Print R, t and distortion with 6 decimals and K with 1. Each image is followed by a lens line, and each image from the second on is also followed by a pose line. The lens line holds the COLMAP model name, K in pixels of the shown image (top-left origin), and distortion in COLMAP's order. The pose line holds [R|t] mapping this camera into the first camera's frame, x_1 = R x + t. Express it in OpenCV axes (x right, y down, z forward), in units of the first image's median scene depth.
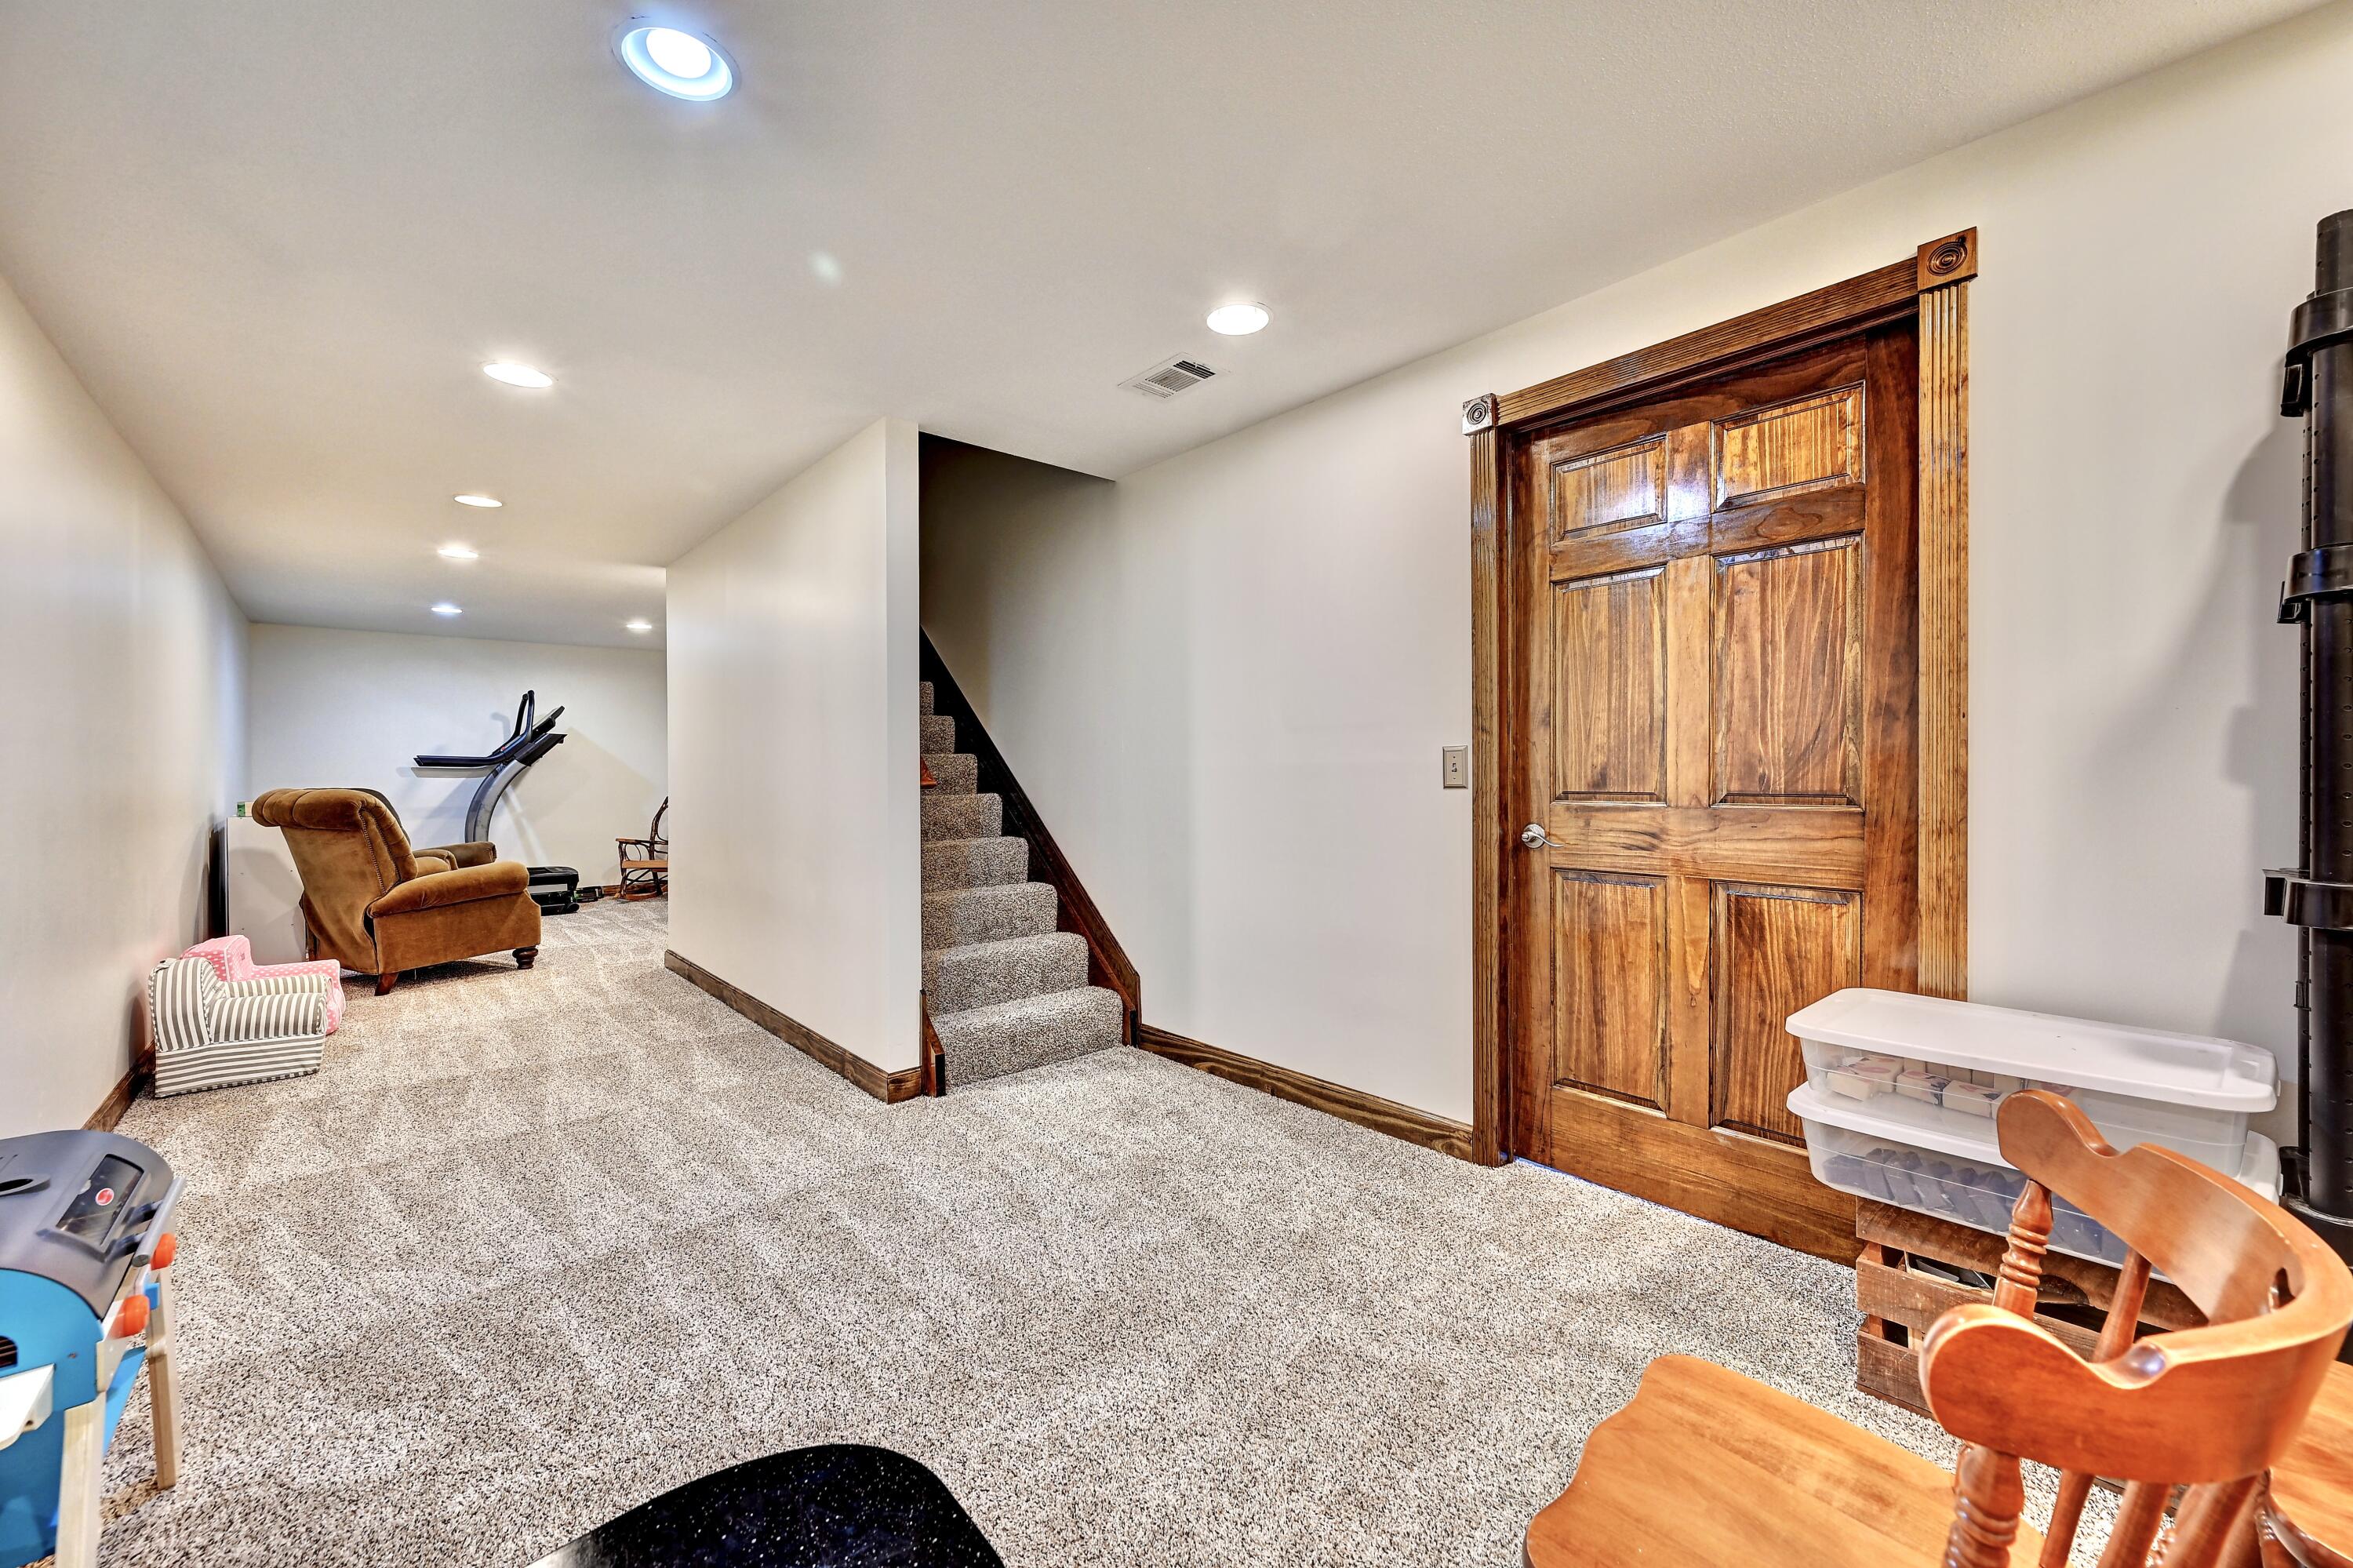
lens RADIAL K [[920.6, 0, 1178.3], [0, 920.6, 780.1], [0, 0, 1]] dist [0.000708, -0.000105]
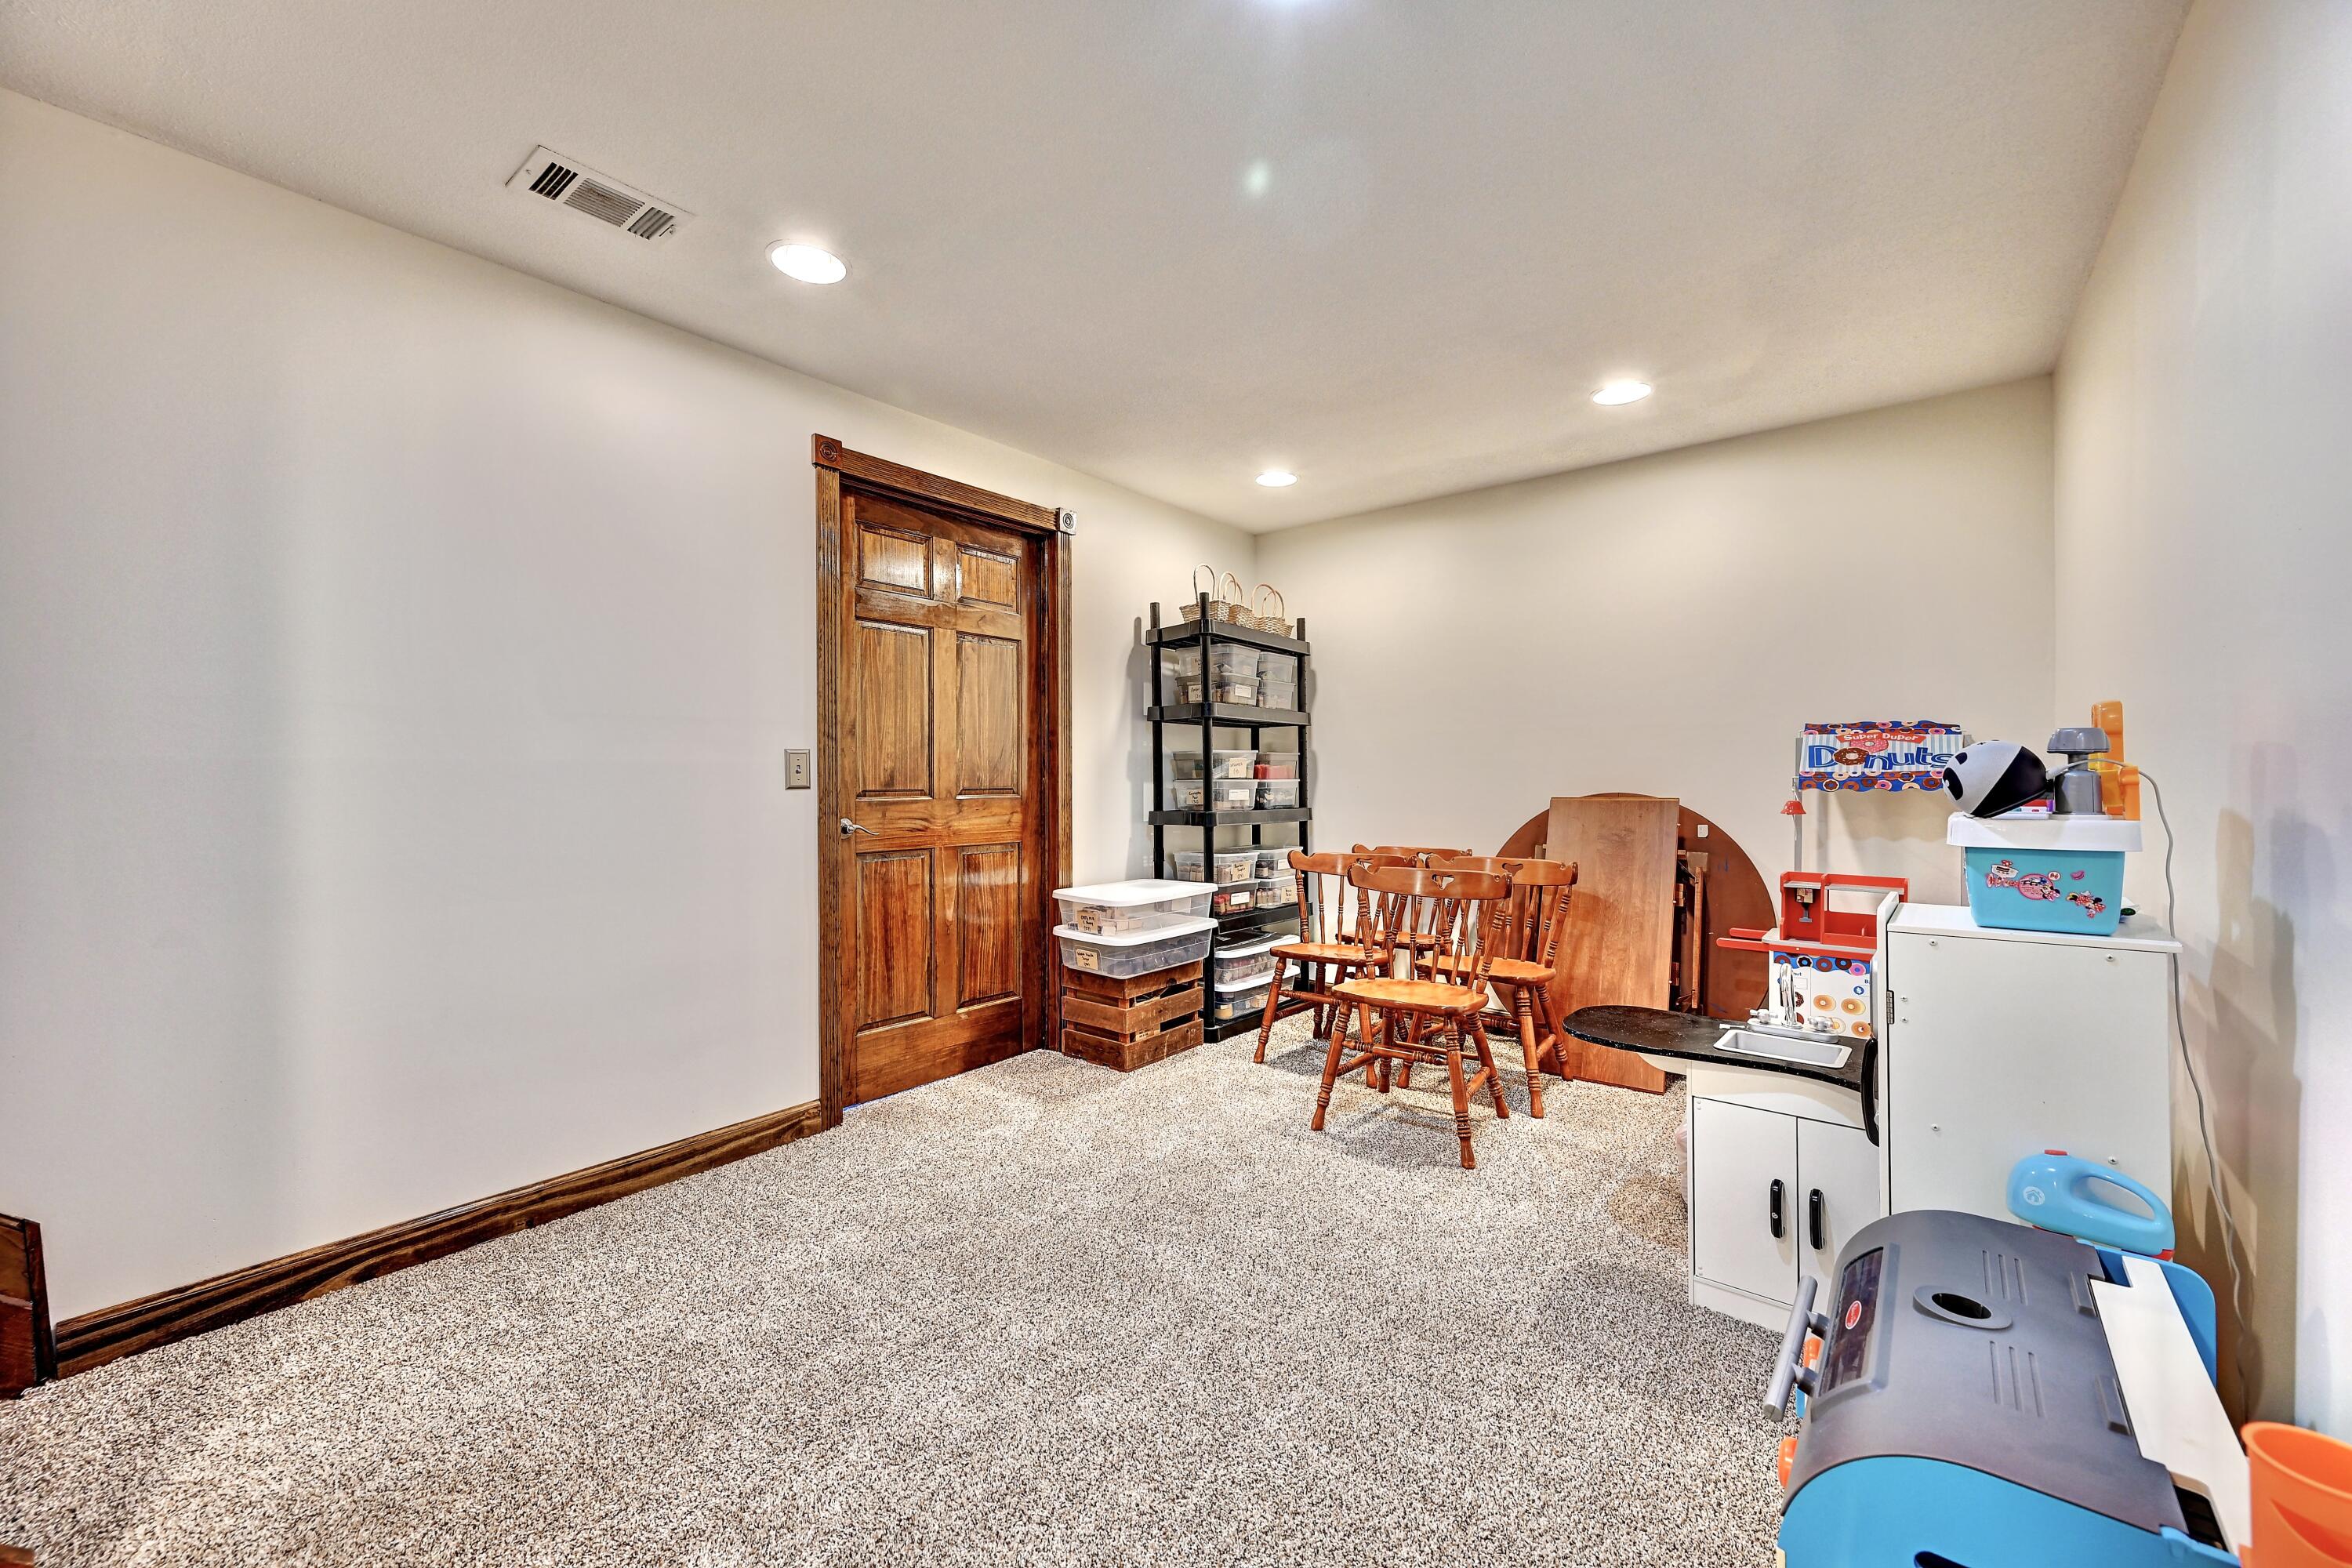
lens RADIAL K [[920.2, 0, 1177.8], [0, 920.2, 780.1], [0, 0, 1]] dist [0.000708, -0.000105]
pose [[-0.157172, 0.004831, 0.987559, -0.803174], [0.011742, 0.999926, -0.003022, 0.007140], [-0.987501, 0.011120, -0.157217, 0.730966]]
